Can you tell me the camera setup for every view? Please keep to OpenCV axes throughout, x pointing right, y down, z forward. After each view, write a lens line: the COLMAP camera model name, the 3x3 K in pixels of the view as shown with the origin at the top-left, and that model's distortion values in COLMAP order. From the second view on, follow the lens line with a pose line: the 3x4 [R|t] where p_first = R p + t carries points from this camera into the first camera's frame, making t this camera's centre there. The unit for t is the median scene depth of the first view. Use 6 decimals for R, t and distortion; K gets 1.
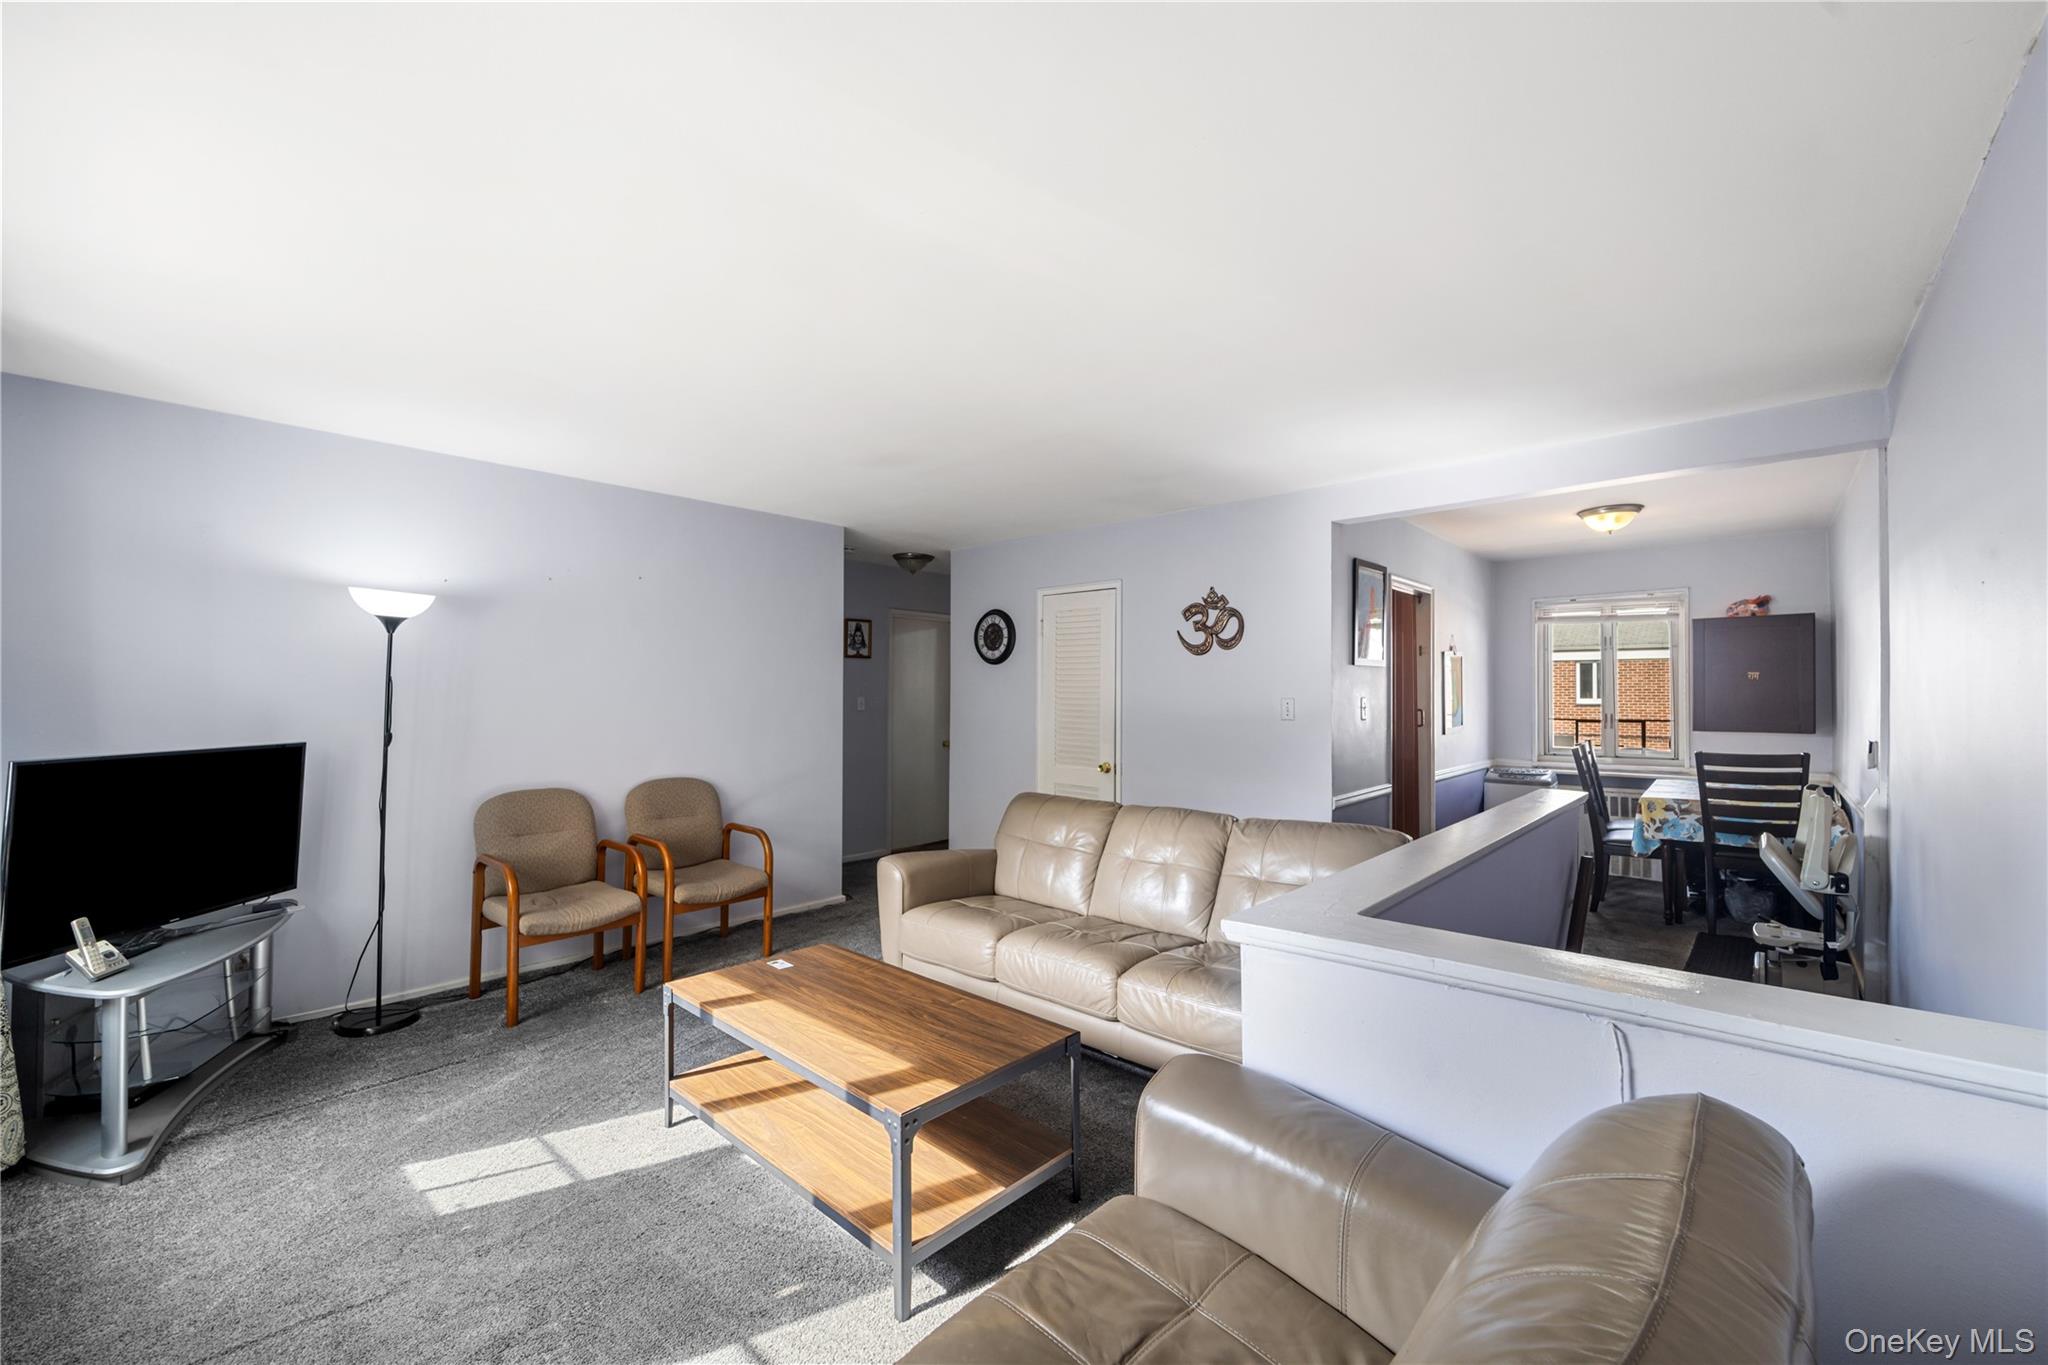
lens RADIAL K [[820.3, 0, 1026.4], [0, 820.3, 678.5], [0, 0, 1]] dist [0.012977, -0.004403]
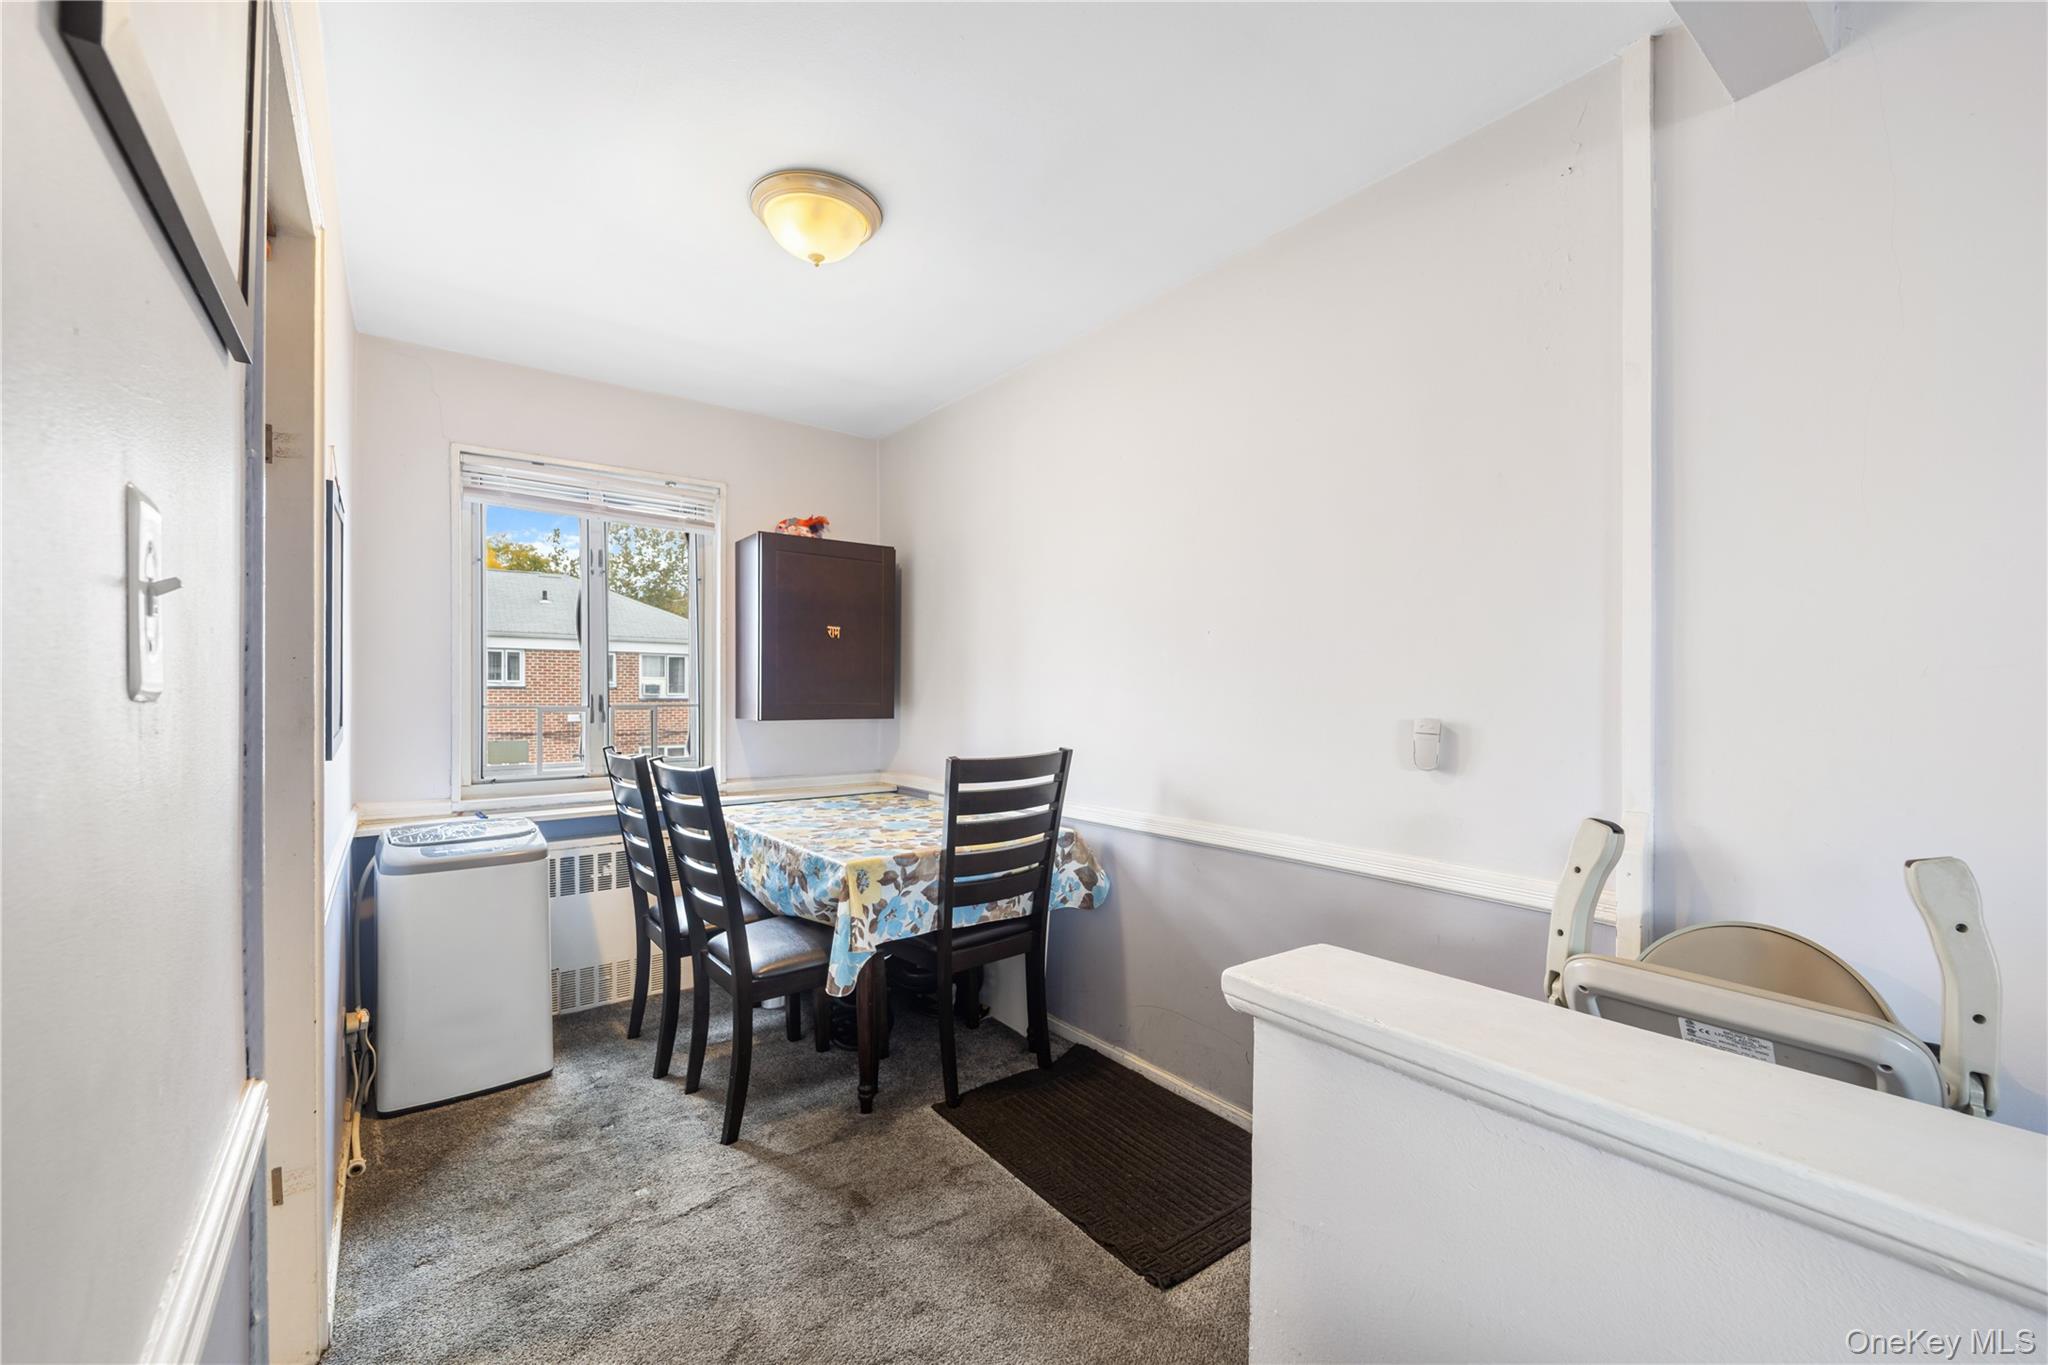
lens RADIAL K [[820.3, 0, 1027.3], [0, 820.3, 684.6], [0, 0, 1]] dist [0.012977, -0.004403]
pose [[0.174604, 0.012998, 0.984553, 0.312614], [-0.027511, 0.999587, -0.008318, 0.044660], [-0.984254, -0.025634, 0.174890, 0.839566]]
